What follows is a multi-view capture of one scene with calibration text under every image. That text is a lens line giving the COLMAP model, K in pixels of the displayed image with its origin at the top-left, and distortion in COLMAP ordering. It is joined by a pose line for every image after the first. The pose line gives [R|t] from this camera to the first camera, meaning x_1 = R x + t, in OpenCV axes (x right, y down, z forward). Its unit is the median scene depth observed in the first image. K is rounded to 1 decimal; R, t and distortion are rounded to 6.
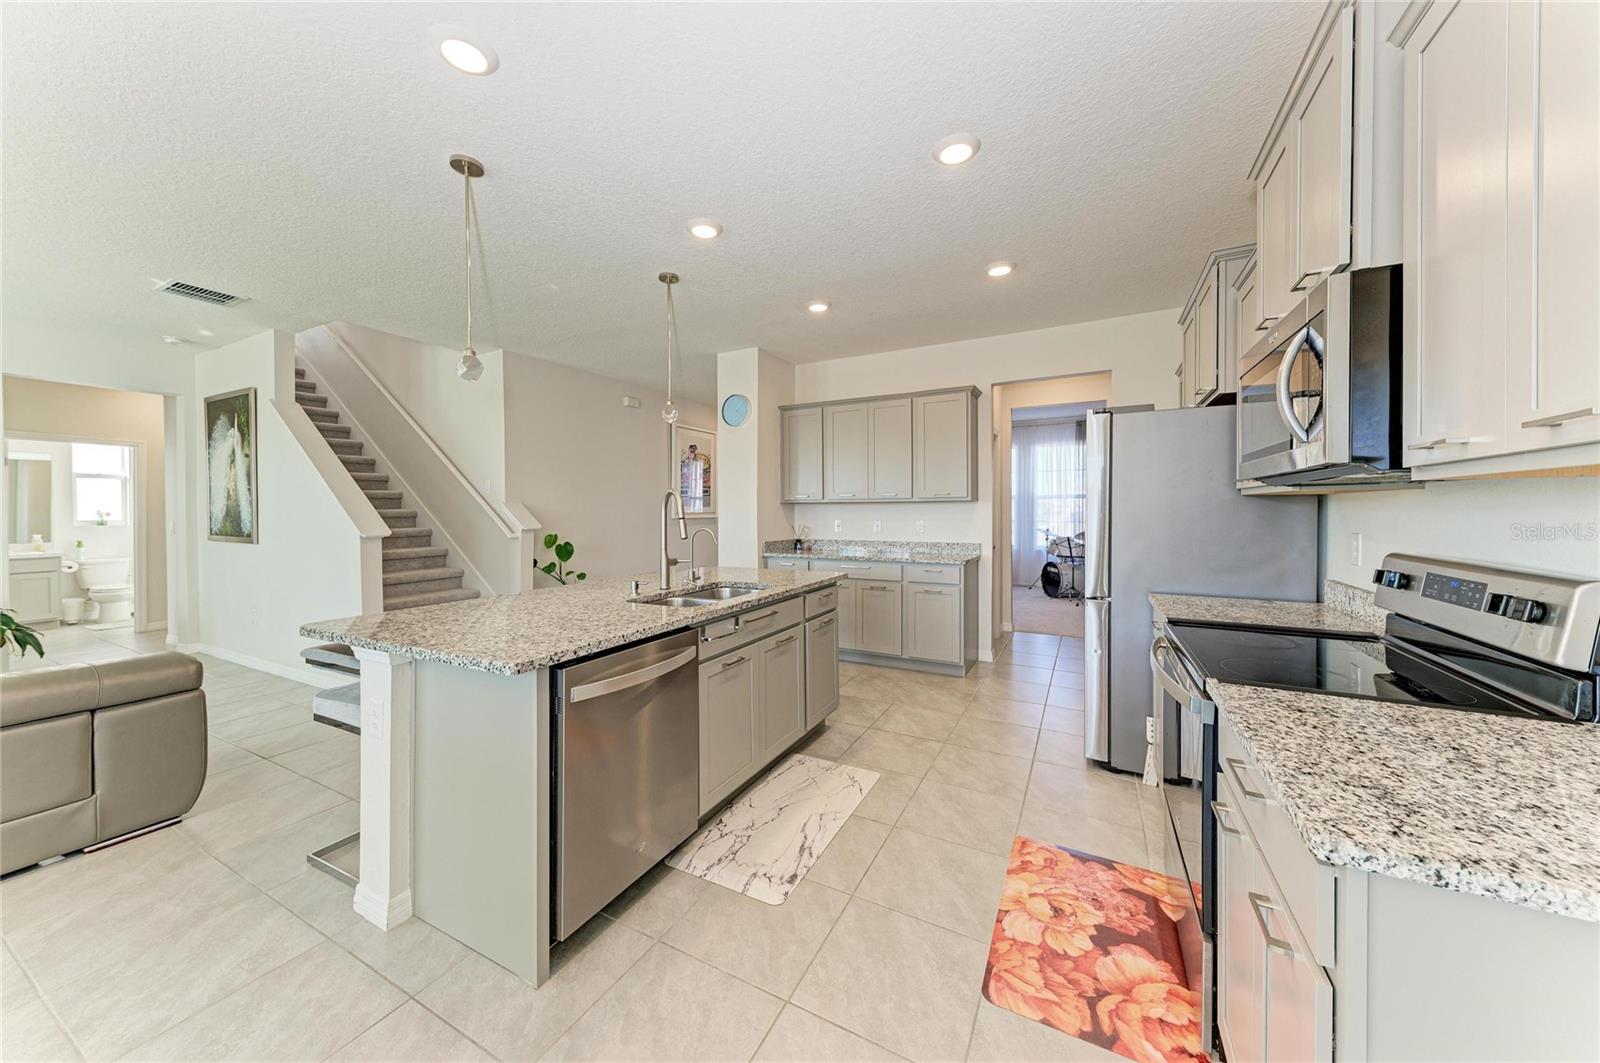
lens RADIAL K [[557.8, 0, 800.2], [0, 557.8, 520.8], [0, 0, 1]] dist [0.012103, -0.000231]
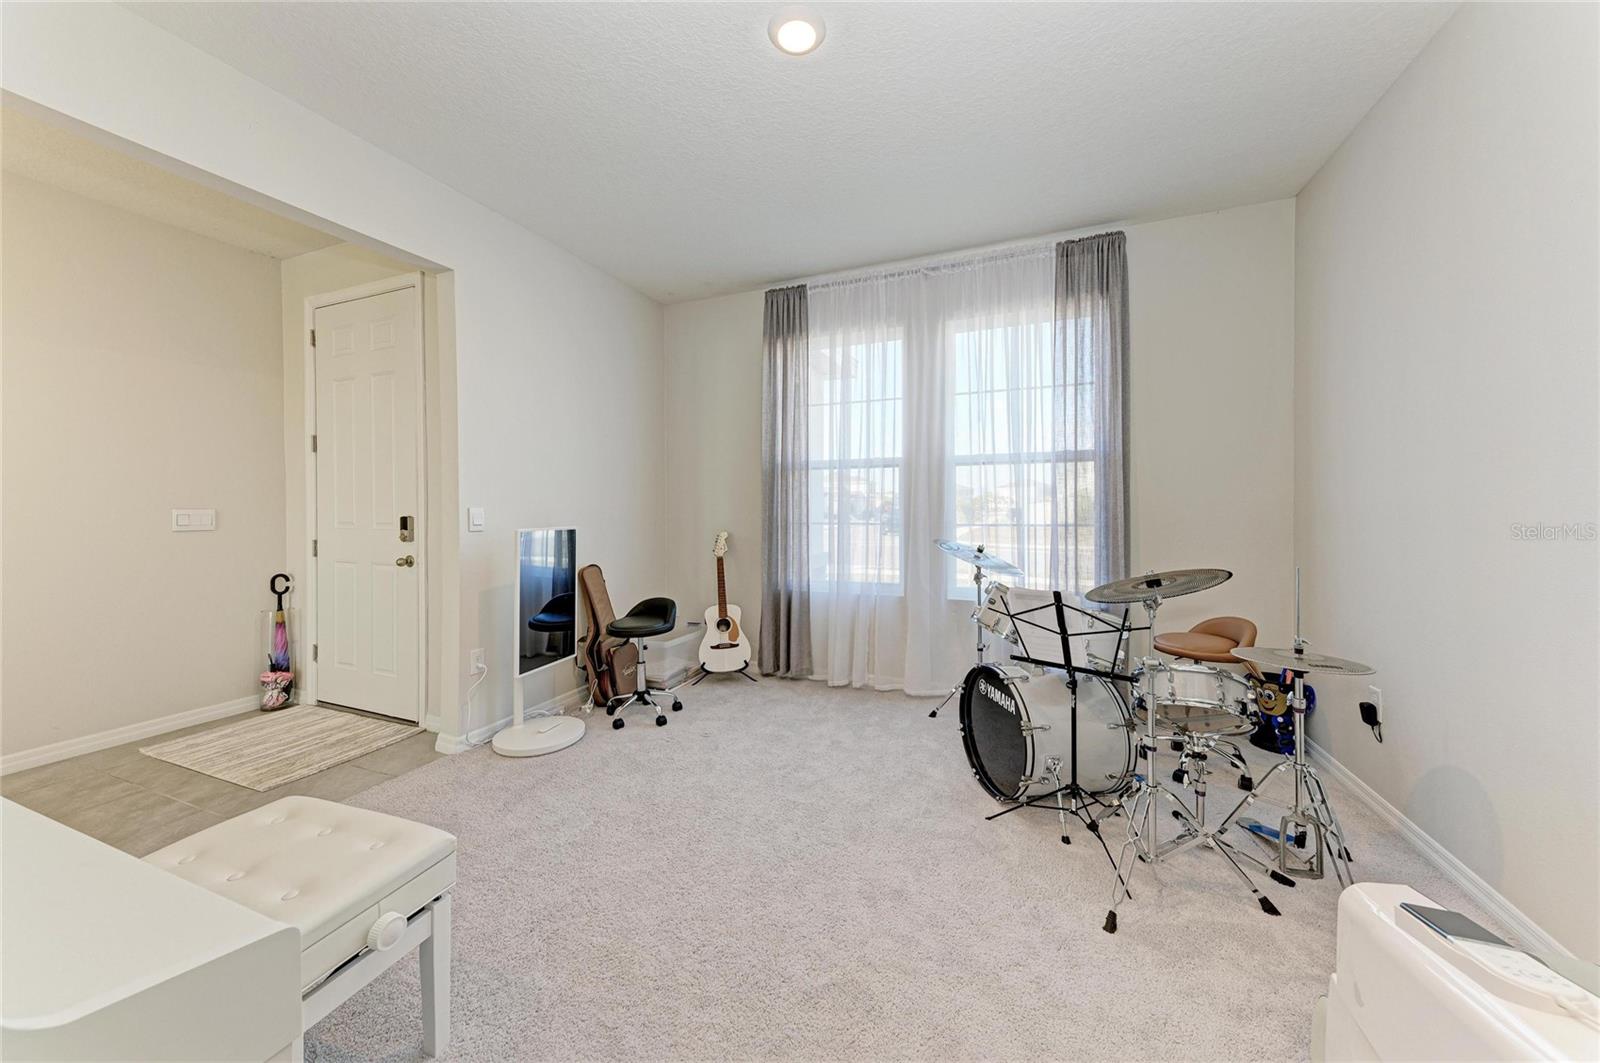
lens RADIAL K [[557.8, 0, 801.4], [0, 557.8, 522.0], [0, 0, 1]] dist [0.012103, -0.000231]
pose [[0.996115, -0.001943, 0.088037, 0.321335], [0.001805, 0.999997, 0.001650, -0.001565], [-0.088040, -0.001484, 0.996116, 0.711226]]
